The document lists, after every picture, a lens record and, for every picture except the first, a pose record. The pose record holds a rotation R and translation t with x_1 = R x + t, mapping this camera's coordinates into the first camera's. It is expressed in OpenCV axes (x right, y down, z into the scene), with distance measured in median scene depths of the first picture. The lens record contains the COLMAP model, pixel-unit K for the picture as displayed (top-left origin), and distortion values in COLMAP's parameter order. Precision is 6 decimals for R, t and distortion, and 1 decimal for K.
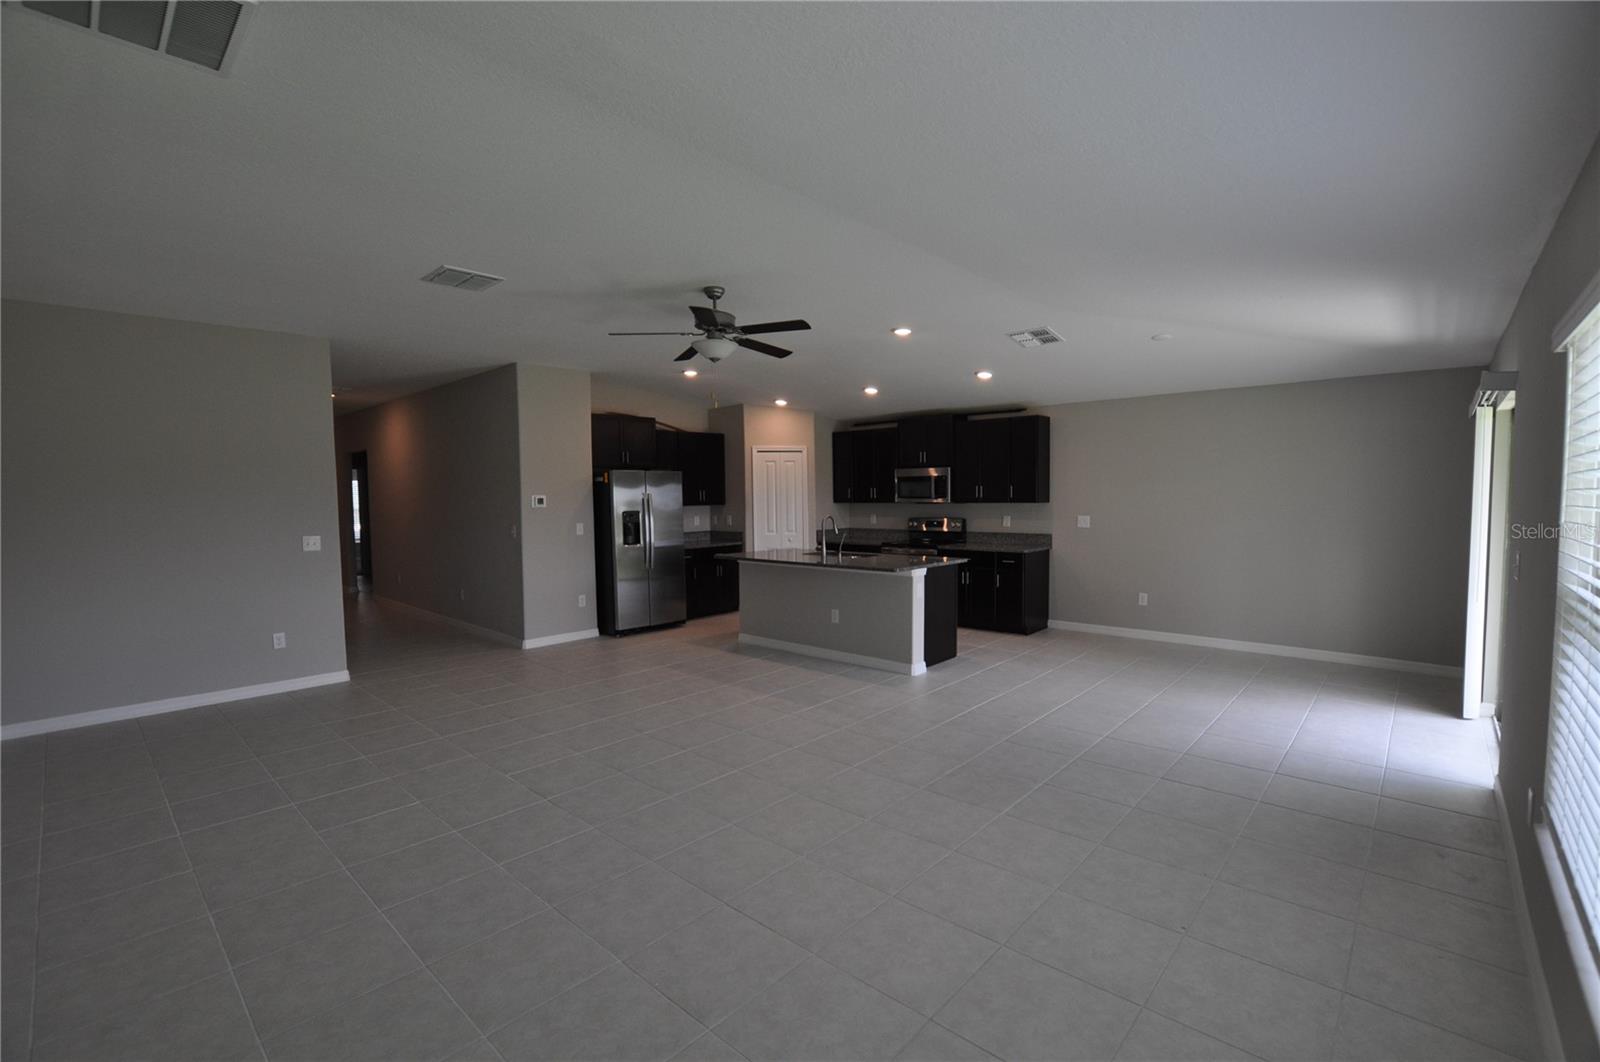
lens RADIAL K [[698.9, 0, 798.2], [0, 698.9, 542.7], [0, 0, 1]] dist [0.001313, -0.000254]
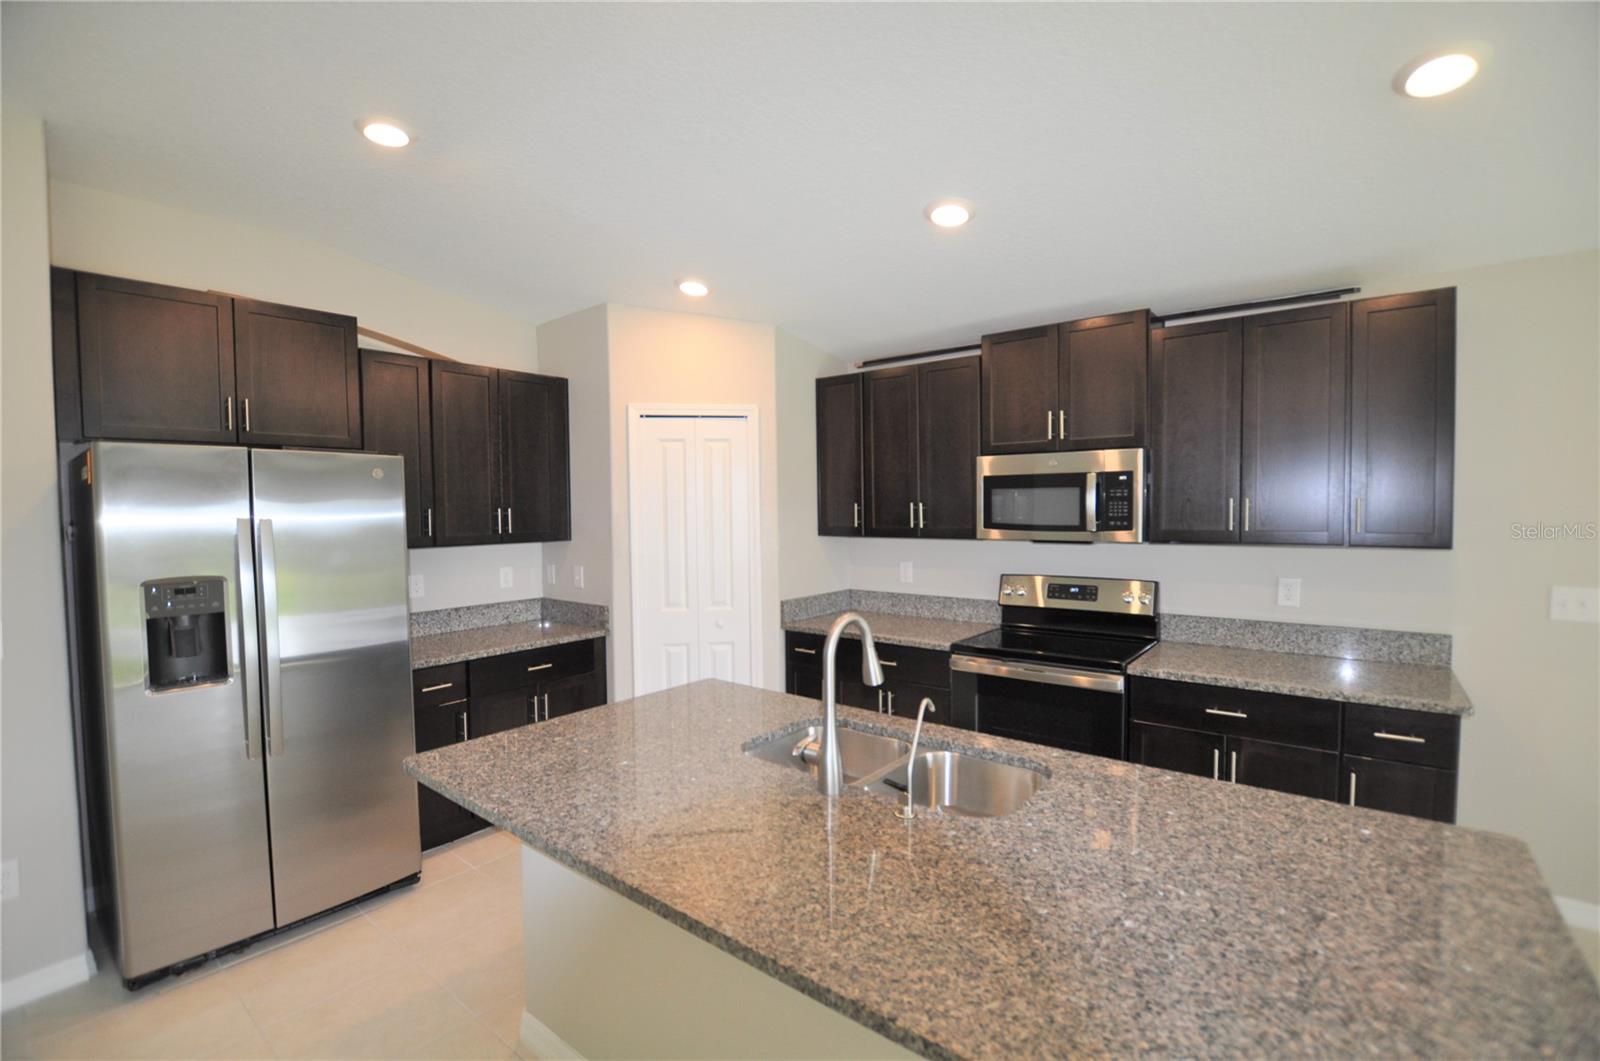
lens RADIAL K [[698.9, 0, 797.8], [0, 698.9, 535.4], [0, 0, 1]] dist [0.001313, -0.000254]
pose [[0.997419, -0.000222, 0.071797, 0.005985], [0.002780, 0.999365, -0.035529, -0.046749], [-0.071743, 0.035637, 0.996786, 0.614736]]
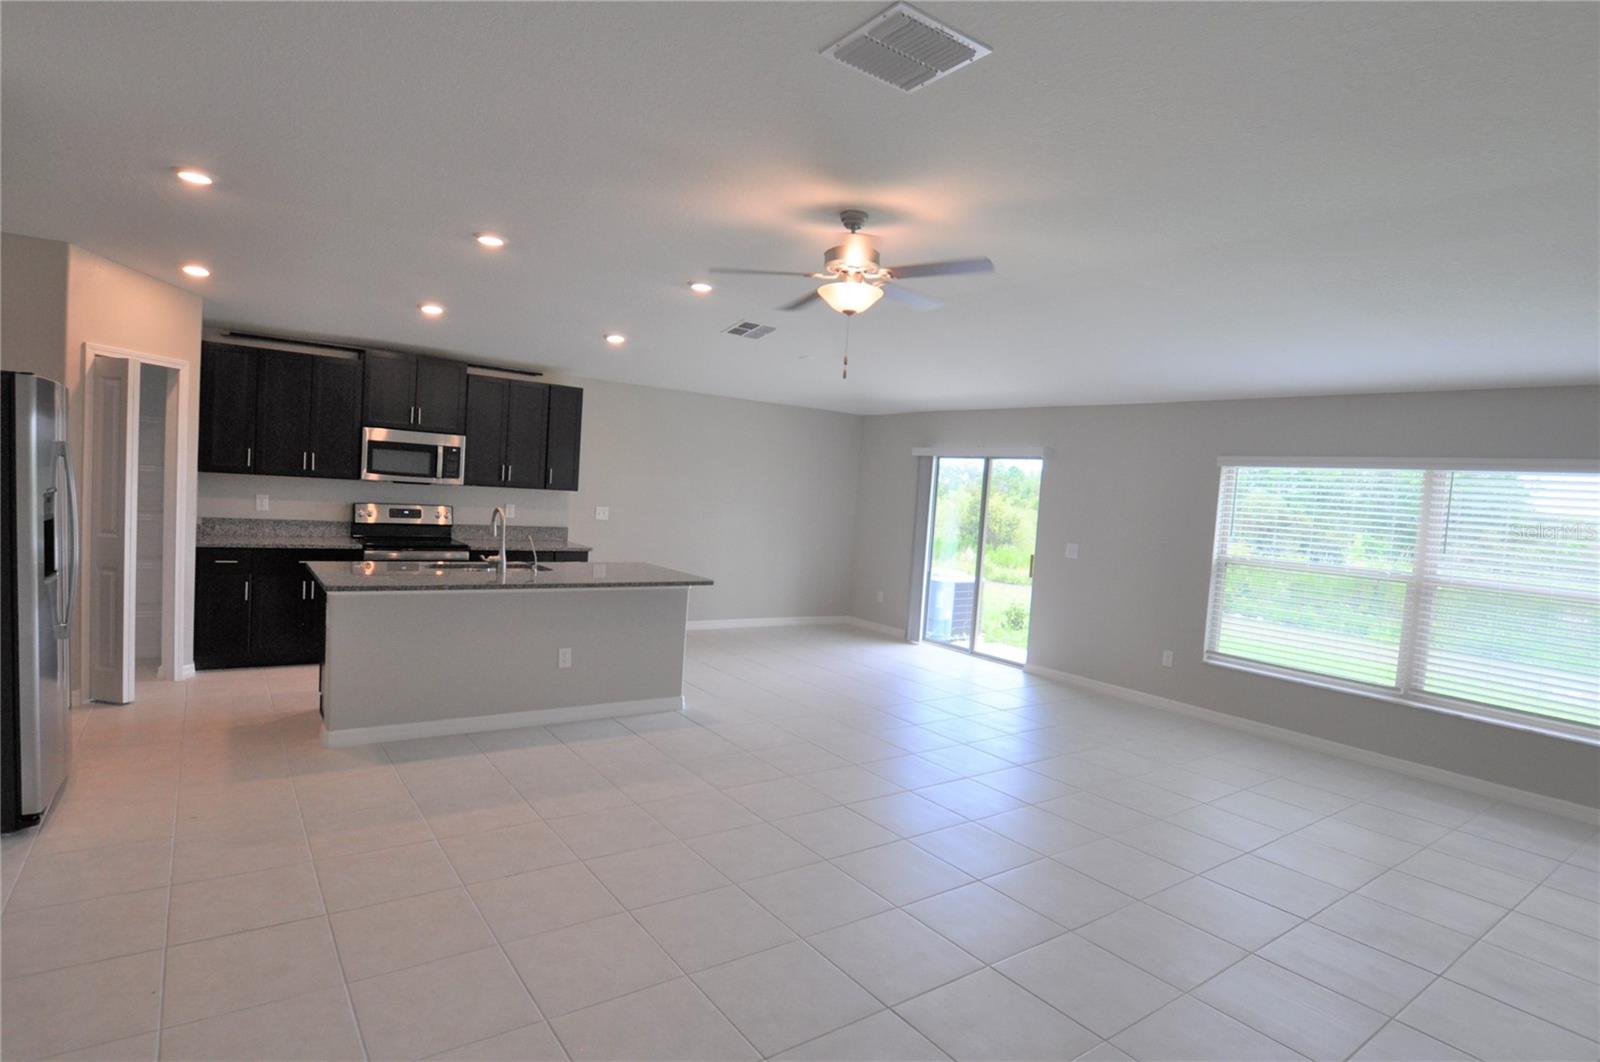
lens RADIAL K [[851.3, 0, 791.0], [0, 851.3, 530.0], [0, 0, 1]] dist [-0.003554, 0.000406]
pose [[0.222454, -0.023558, 0.974659, -0.540778], [0.002393, 0.999718, 0.023618, -0.029930], [-0.974940, -0.002921, 0.222448, 0.456811]]
